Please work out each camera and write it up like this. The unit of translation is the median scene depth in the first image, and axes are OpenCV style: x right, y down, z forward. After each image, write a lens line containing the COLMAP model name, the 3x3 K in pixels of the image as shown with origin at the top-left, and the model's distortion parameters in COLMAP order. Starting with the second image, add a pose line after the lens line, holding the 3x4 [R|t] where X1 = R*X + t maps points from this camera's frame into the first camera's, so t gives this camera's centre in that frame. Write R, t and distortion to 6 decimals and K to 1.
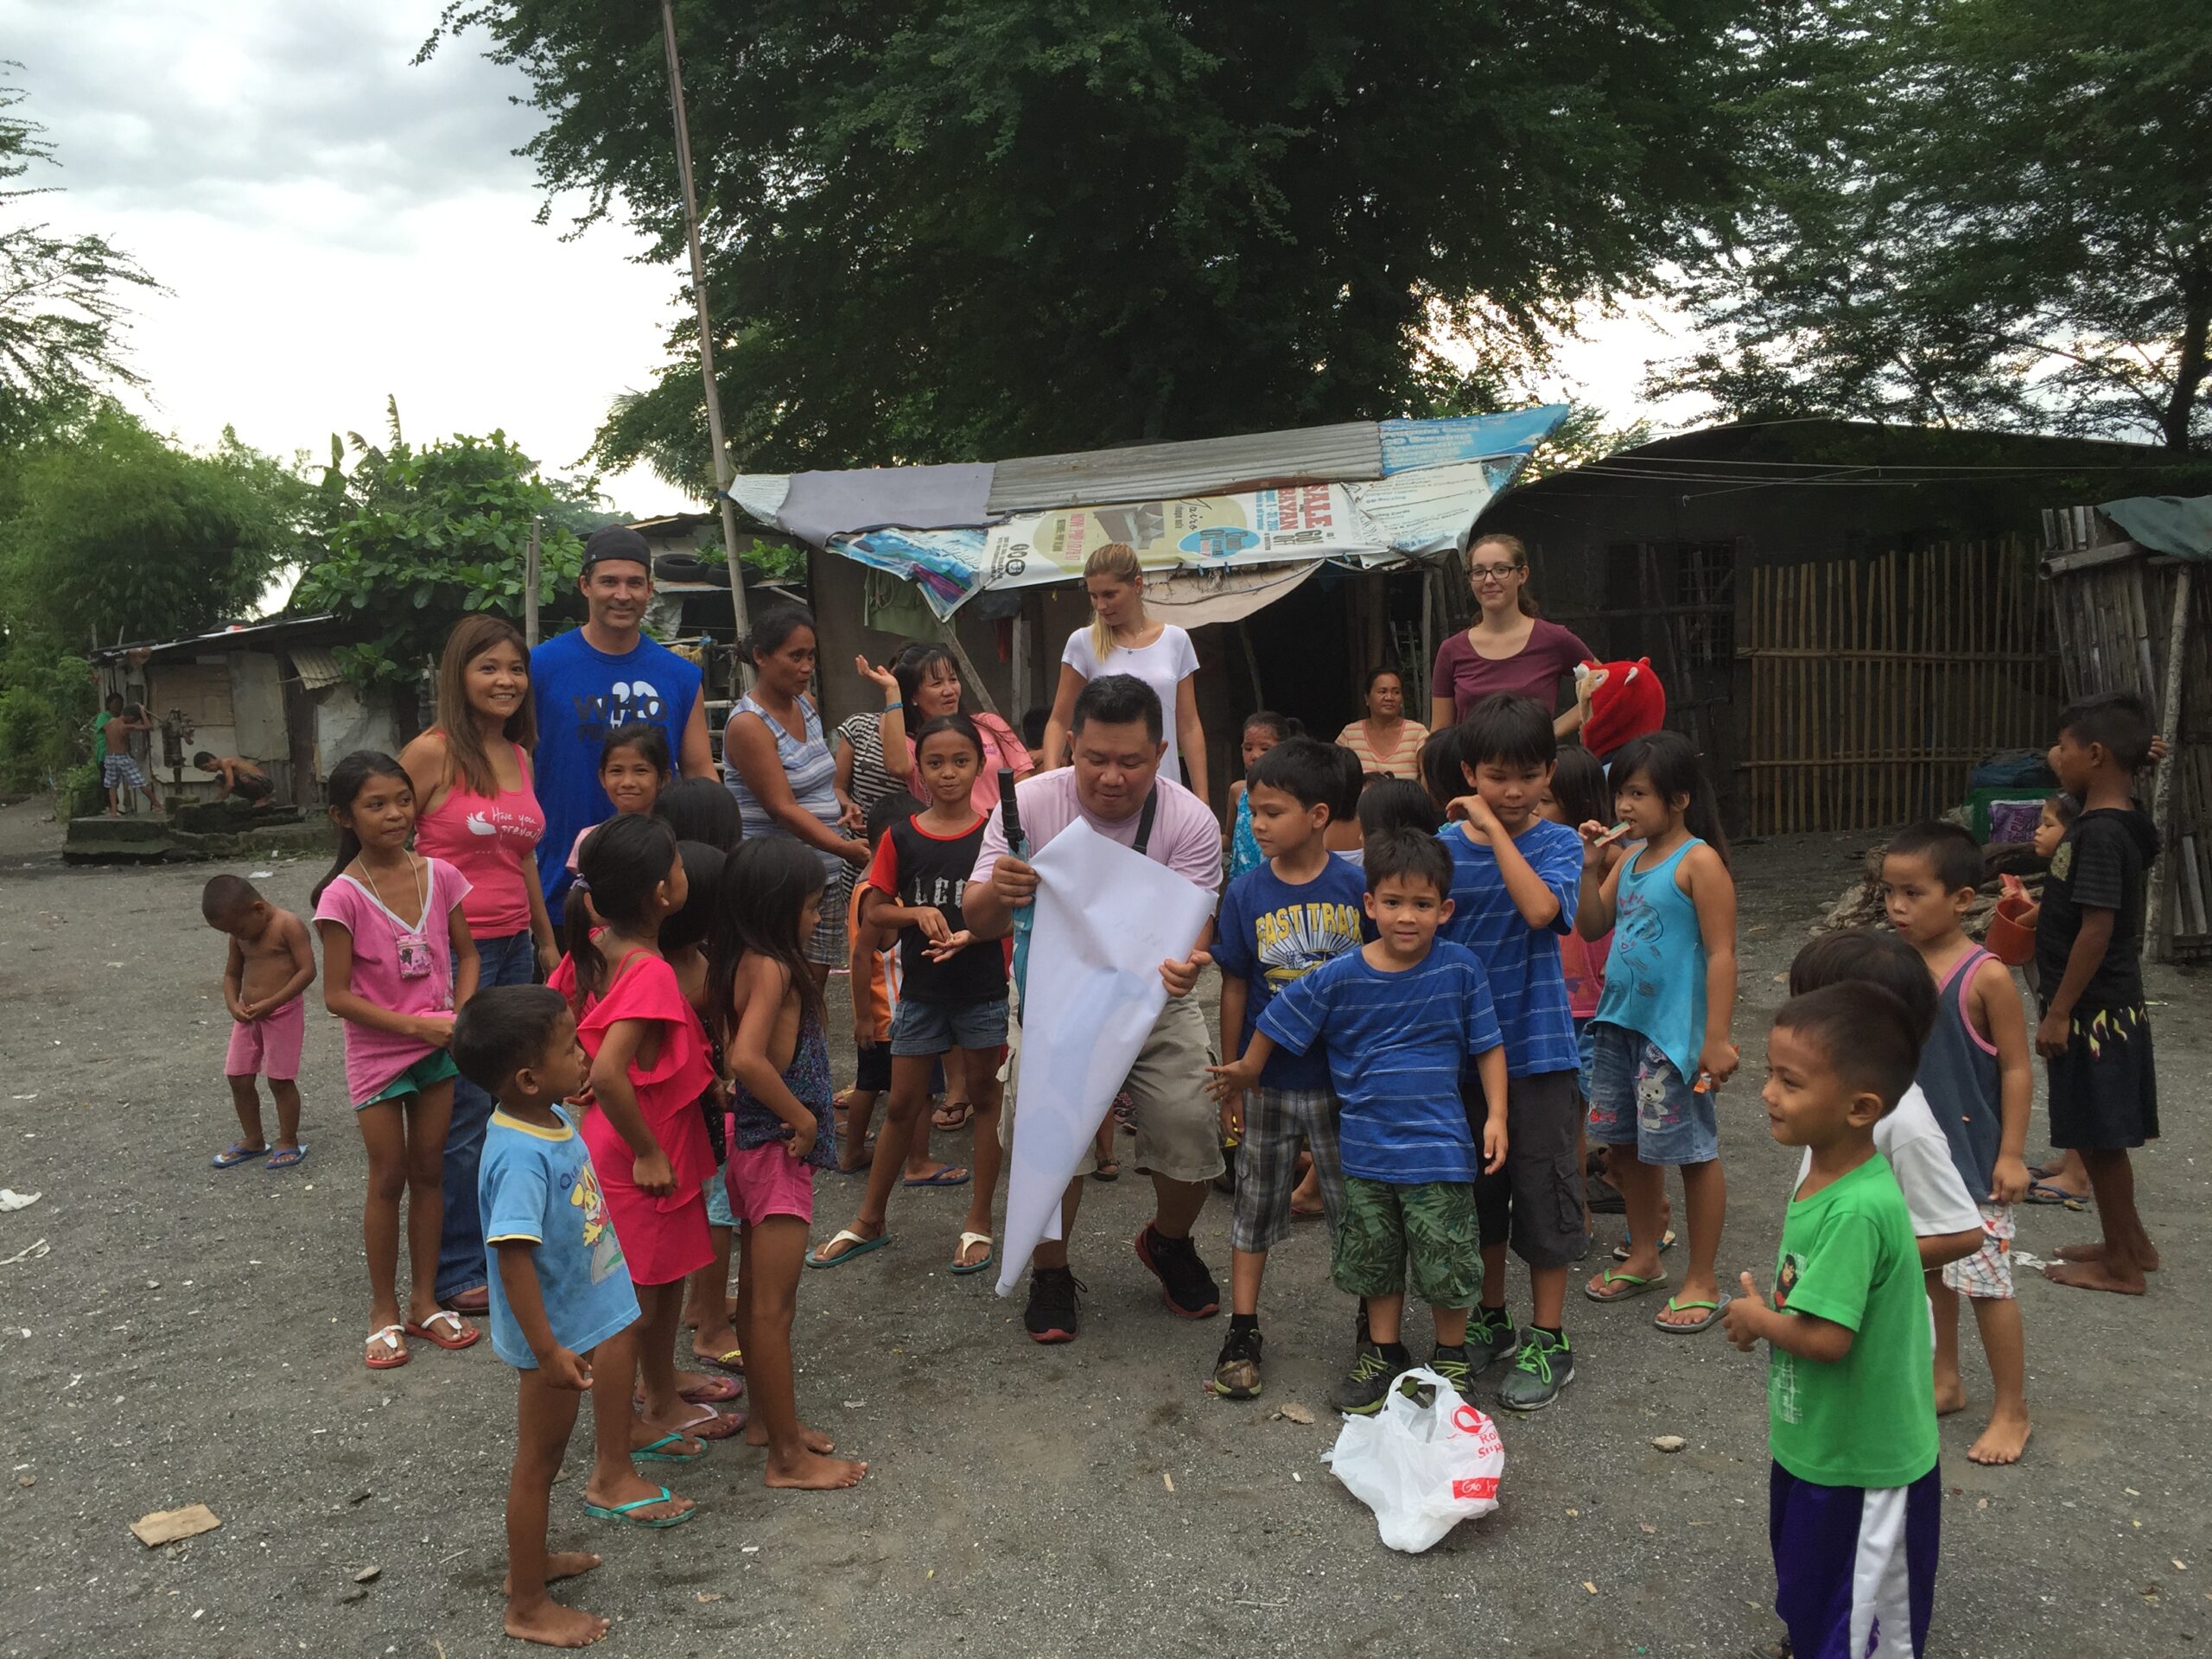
lens RADIAL K [[2013.6, 0, 1110.9], [0, 2013.6, 773.0], [0, 0, 1]] dist [0.120261, -0.167618]
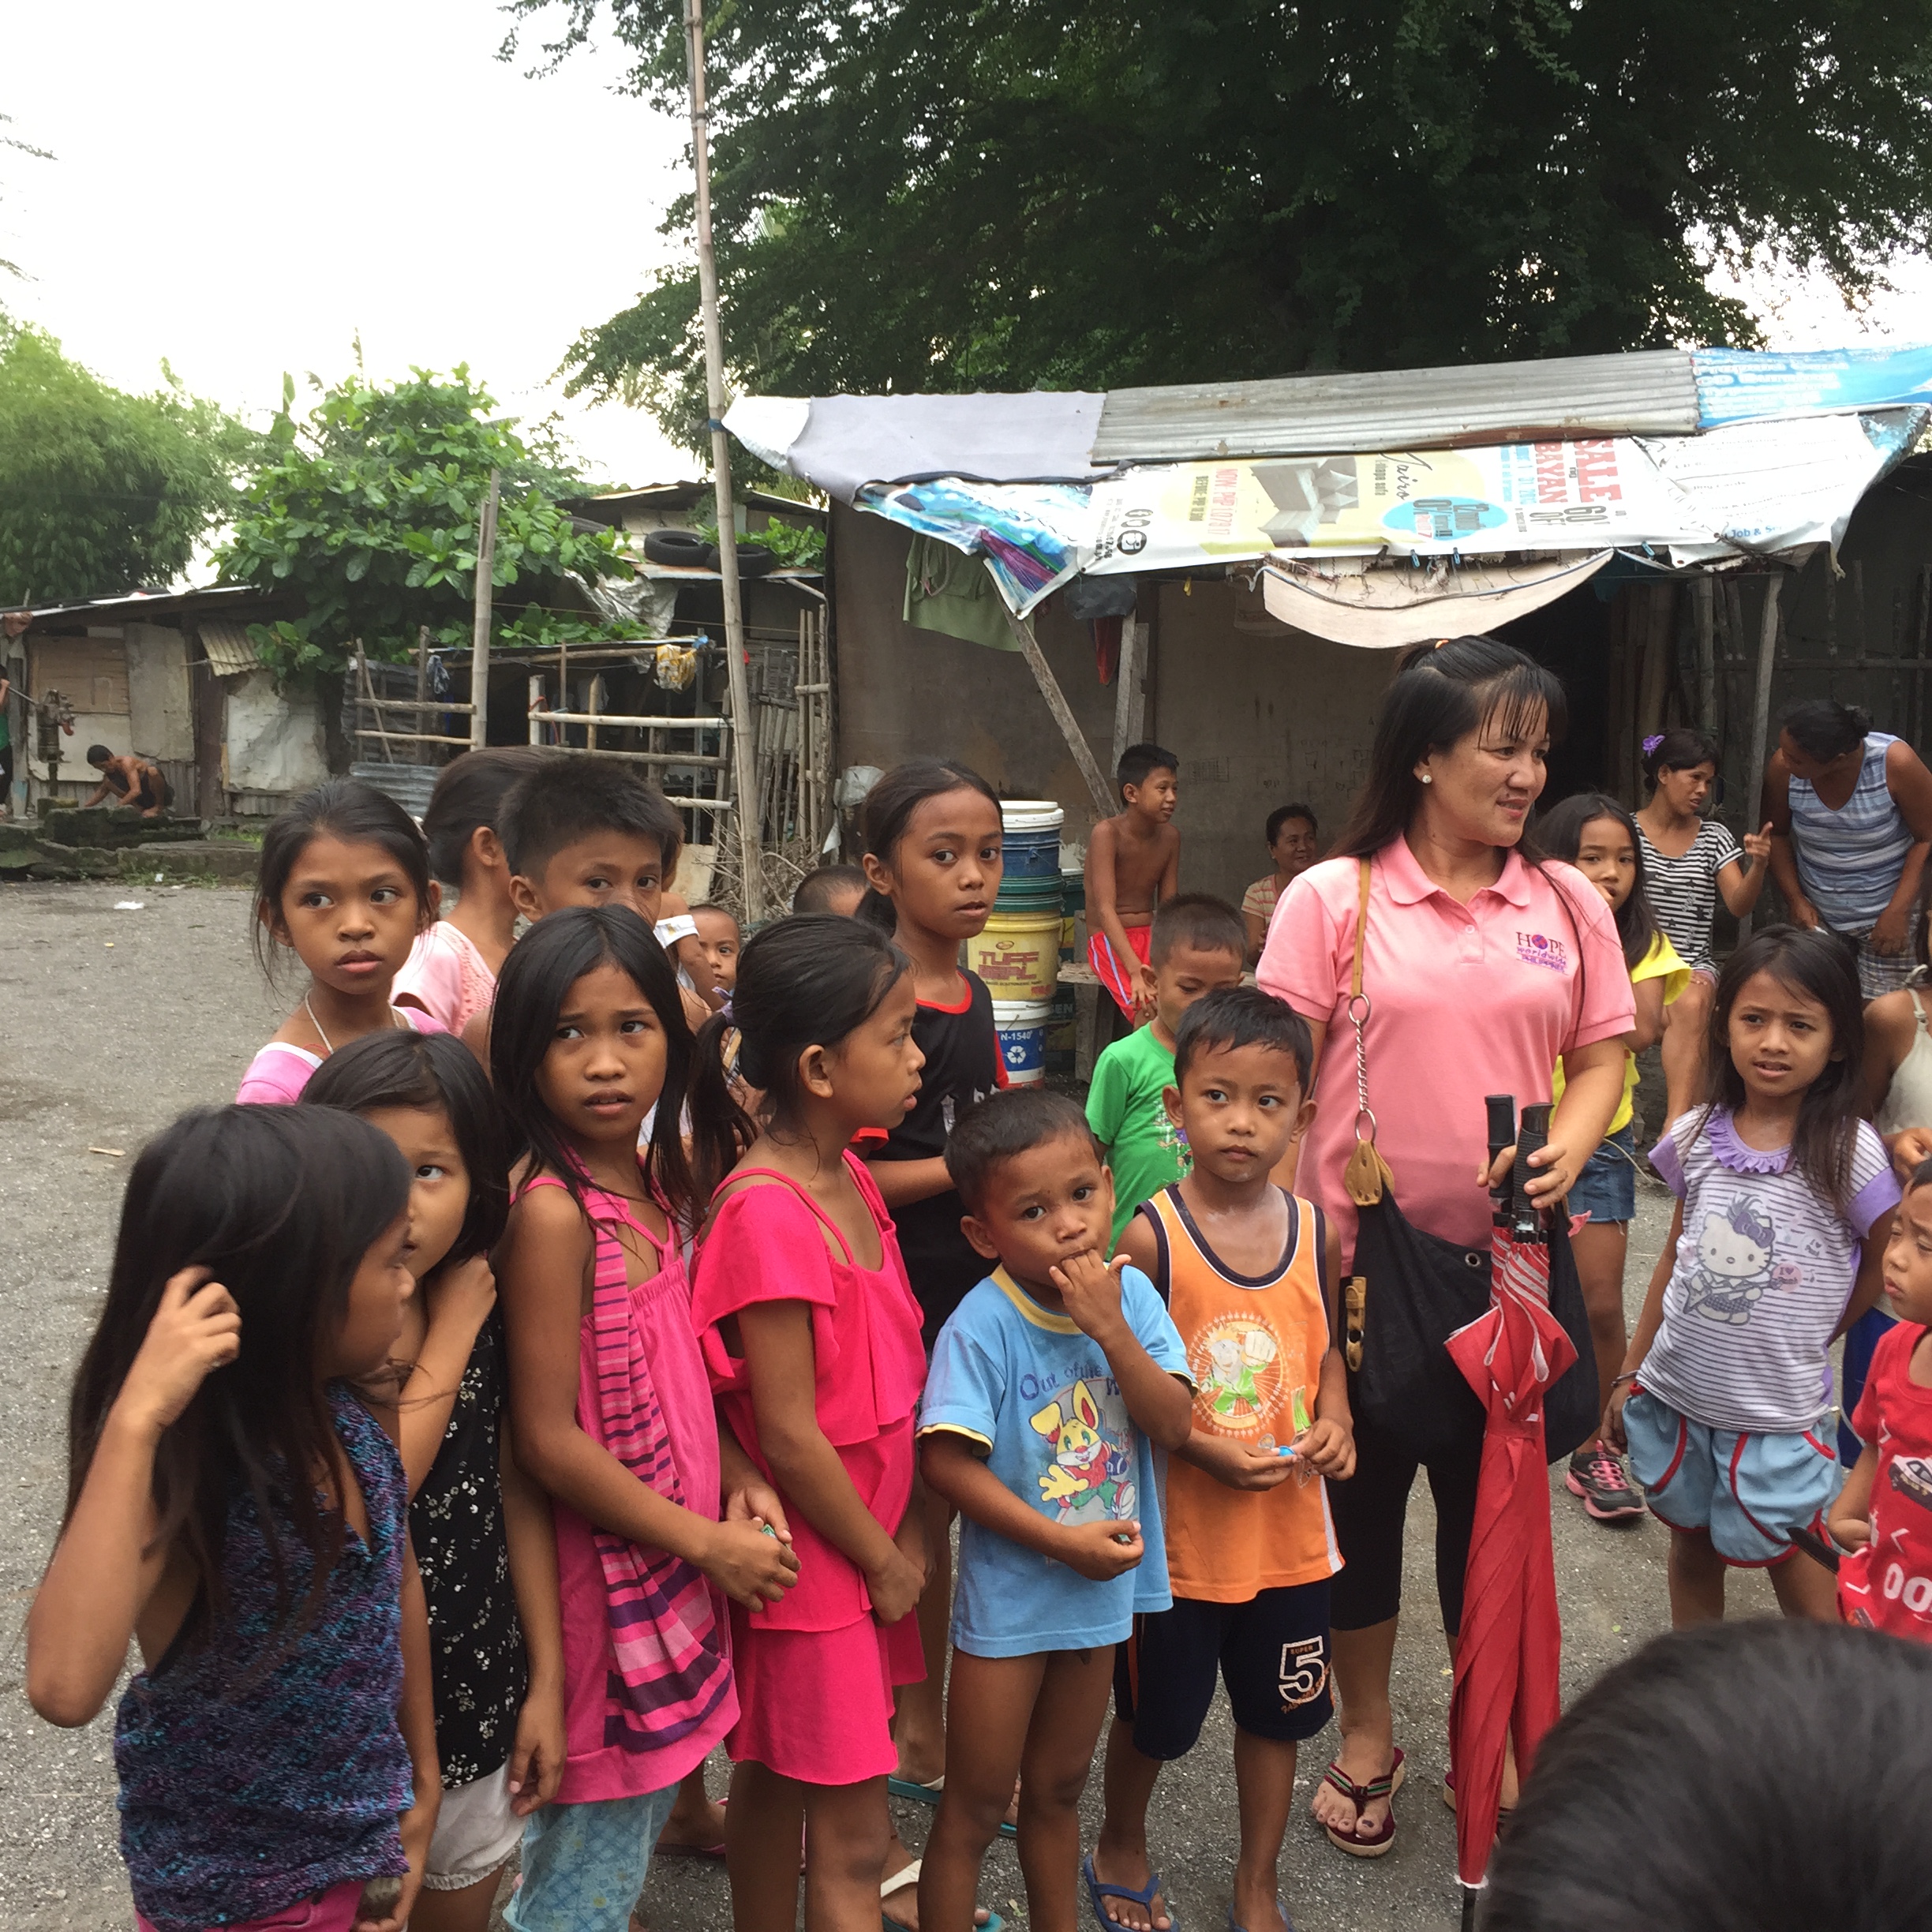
lens RADIAL K [[4203.1, 0, 966.0], [0, 4203.1, 966.0], [0, 0, 1]] dist [0.253781, -0.206612]
pose [[0.992847, 0.061641, -0.102250, 0.072740], [-0.060013, 0.998018, 0.018926, 0.022128], [0.103214, -0.012654, 0.994579, -0.582757]]
